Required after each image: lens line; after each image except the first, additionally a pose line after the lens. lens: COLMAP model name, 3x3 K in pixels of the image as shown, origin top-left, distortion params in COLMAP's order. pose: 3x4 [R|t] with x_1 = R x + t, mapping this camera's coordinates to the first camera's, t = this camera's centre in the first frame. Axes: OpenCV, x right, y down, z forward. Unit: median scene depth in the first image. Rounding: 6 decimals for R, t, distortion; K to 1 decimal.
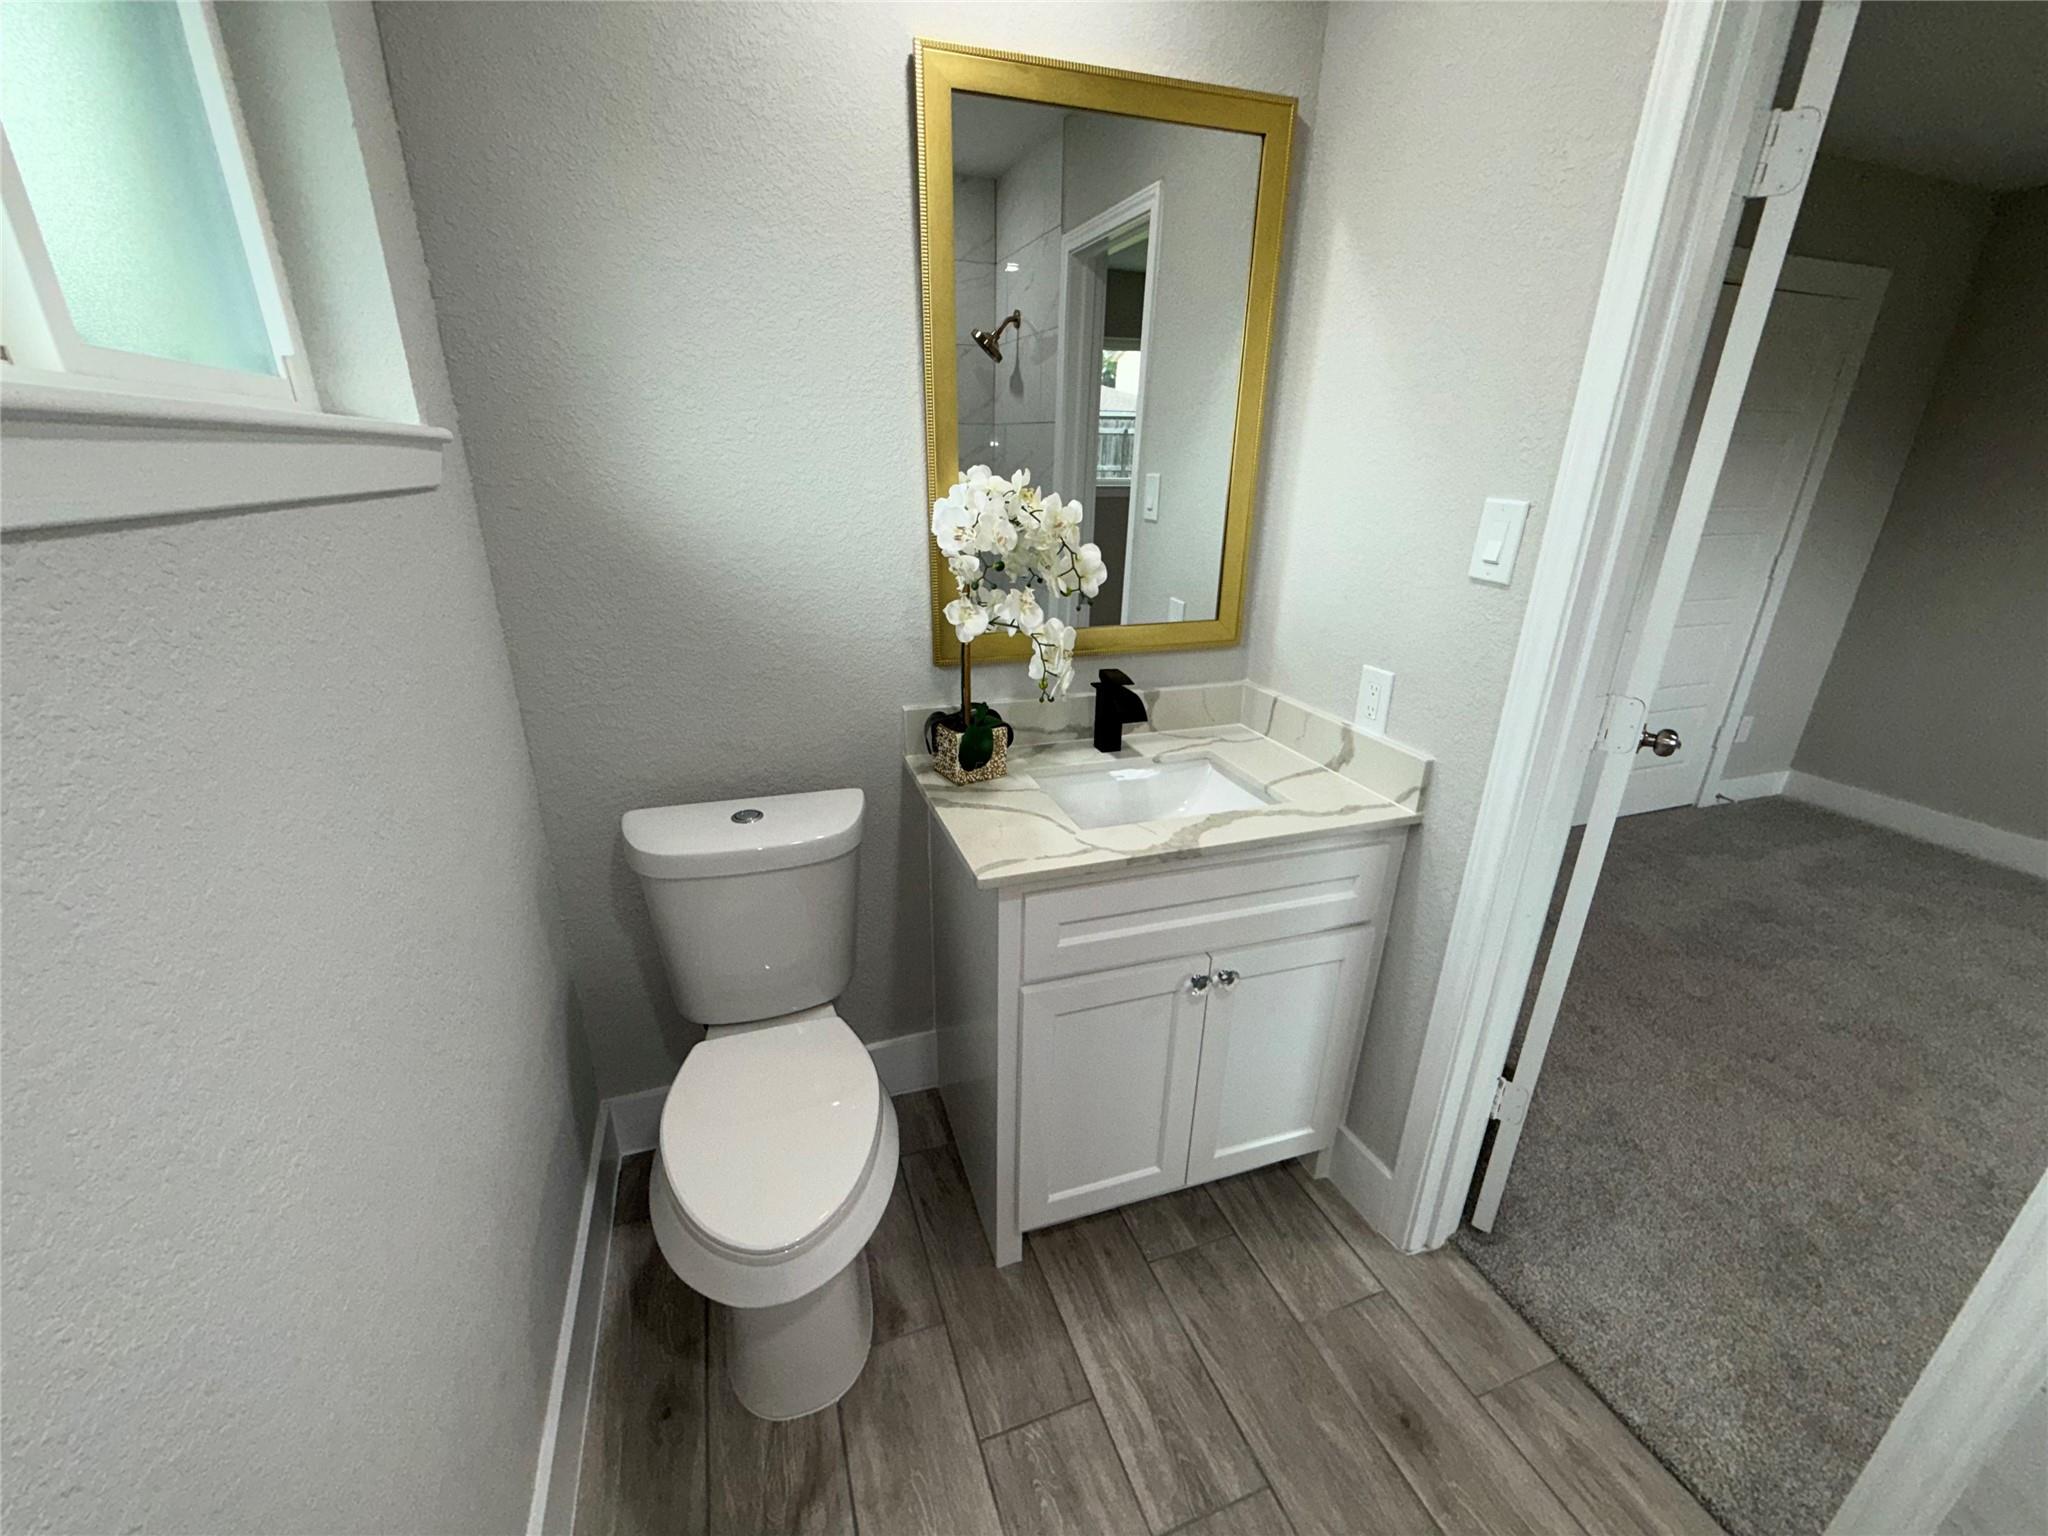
lens RADIAL K [[817.0, 0, 1019.1], [0, 817.0, 770.0], [0, 0, 1]] dist [-0.001053, -0.000621]
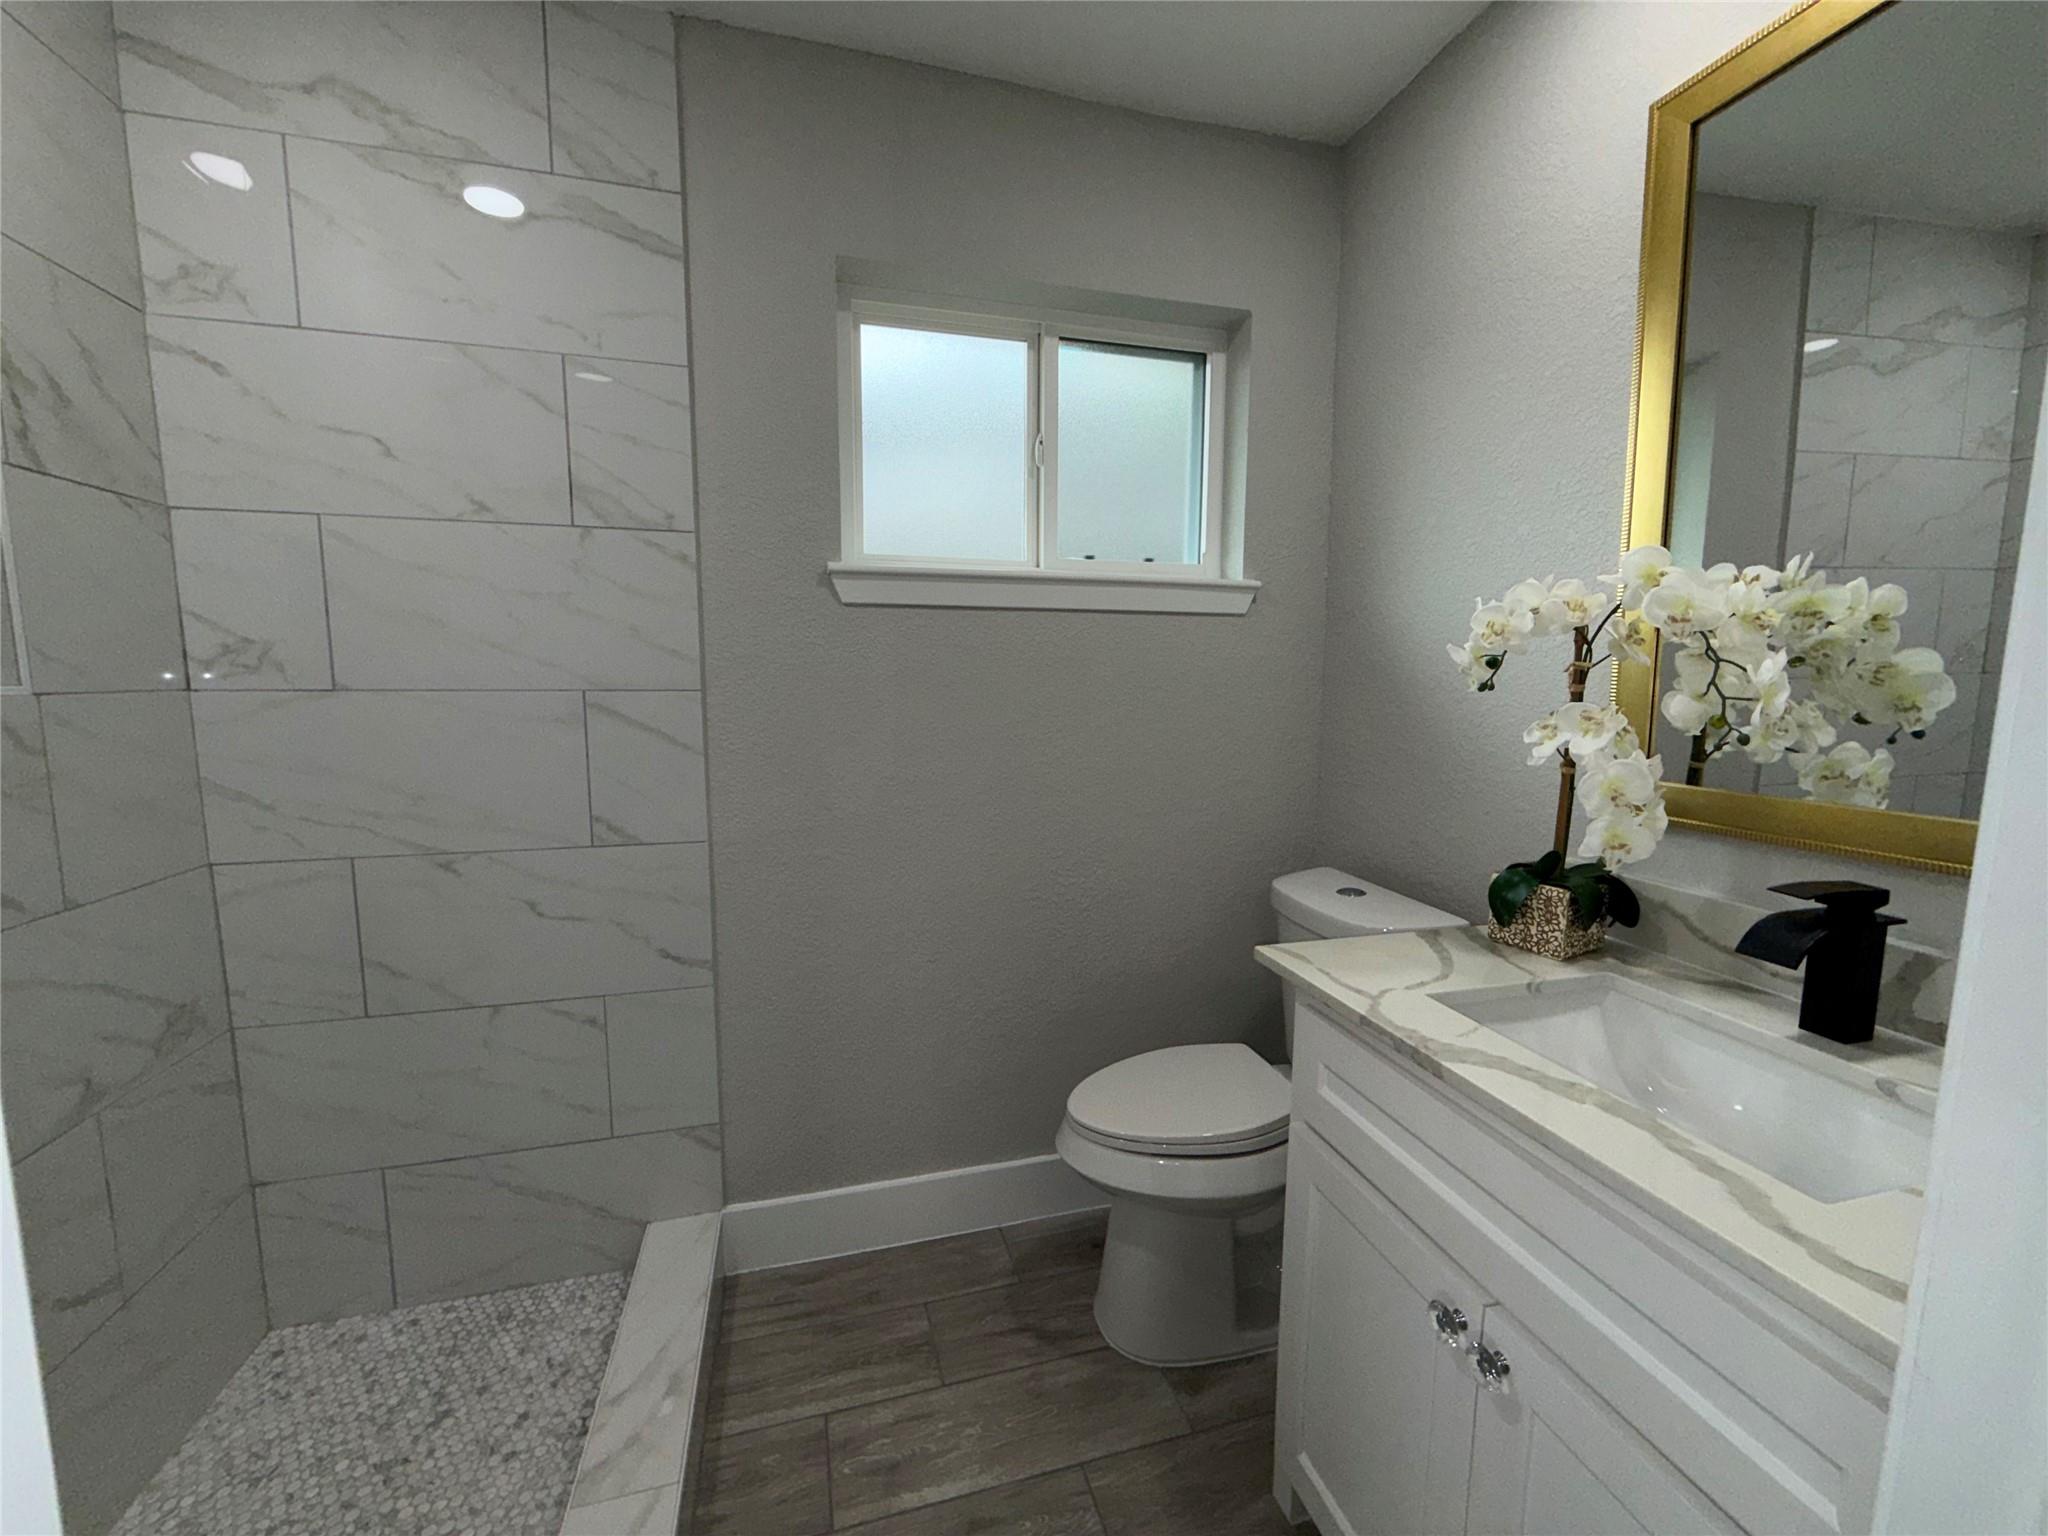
lens RADIAL K [[817.0, 0, 1019.1], [0, 817.0, 770.0], [0, 0, 1]] dist [-0.001053, -0.000621]
pose [[-0.071599, 0.105452, -0.991843, 0.852428], [-0.360349, 0.924498, 0.124305, -0.078207], [0.930066, 0.366310, -0.028194, 0.616767]]
